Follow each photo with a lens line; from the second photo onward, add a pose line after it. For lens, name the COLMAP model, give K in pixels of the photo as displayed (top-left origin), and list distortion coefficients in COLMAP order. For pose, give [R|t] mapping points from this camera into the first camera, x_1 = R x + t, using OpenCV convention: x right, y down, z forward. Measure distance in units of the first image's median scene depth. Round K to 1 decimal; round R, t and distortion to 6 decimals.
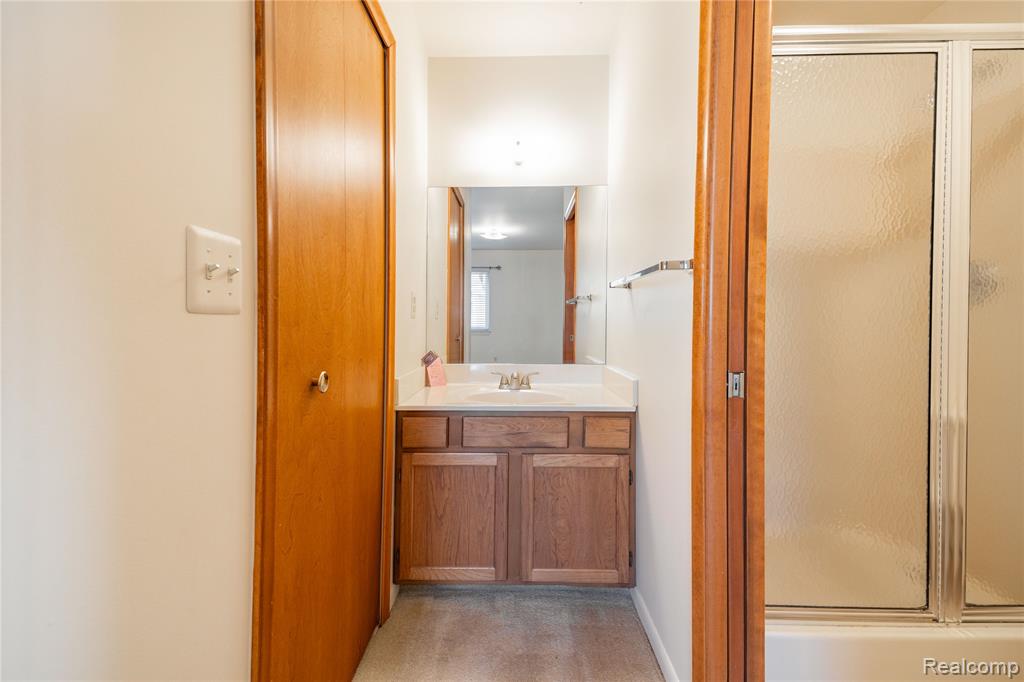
lens RADIAL K [[418.8, 0, 513.1], [0, 418.8, 337.0], [0, 0, 1]] dist [0.056603, -0.020434]
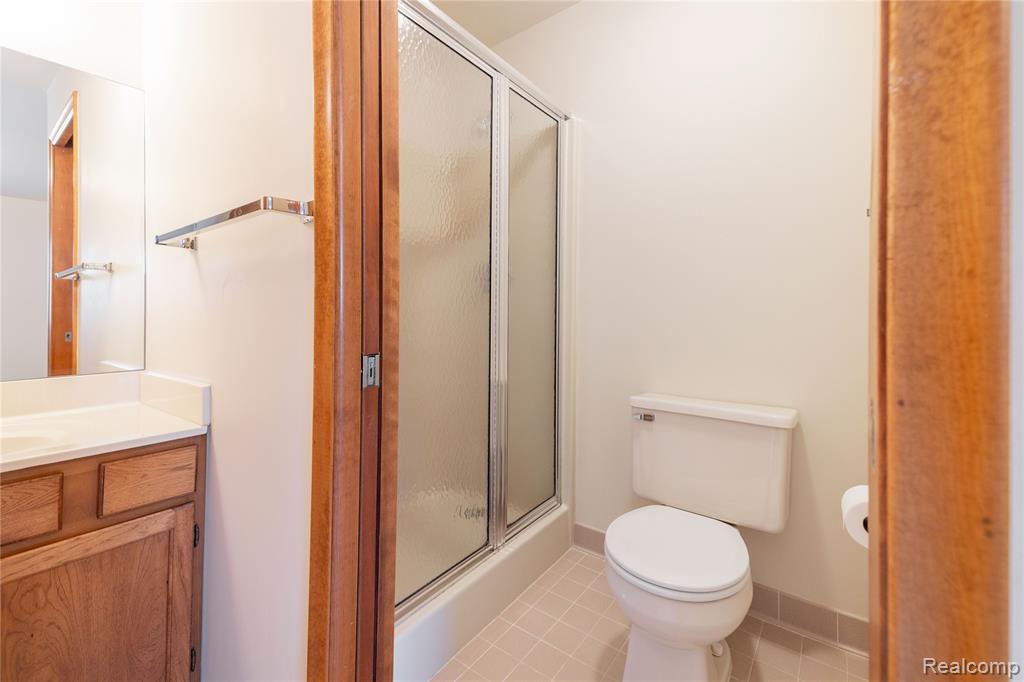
lens RADIAL K [[417.5, 0, 492.7], [0, 417.5, 315.4], [0, 0, 1]] dist [0.056037, -0.019993]
pose [[0.608951, -0.001071, 0.793207, 0.041019], [0.038757, 0.998845, -0.028406, 0.038333], [-0.792260, 0.048040, 0.608289, 0.314864]]
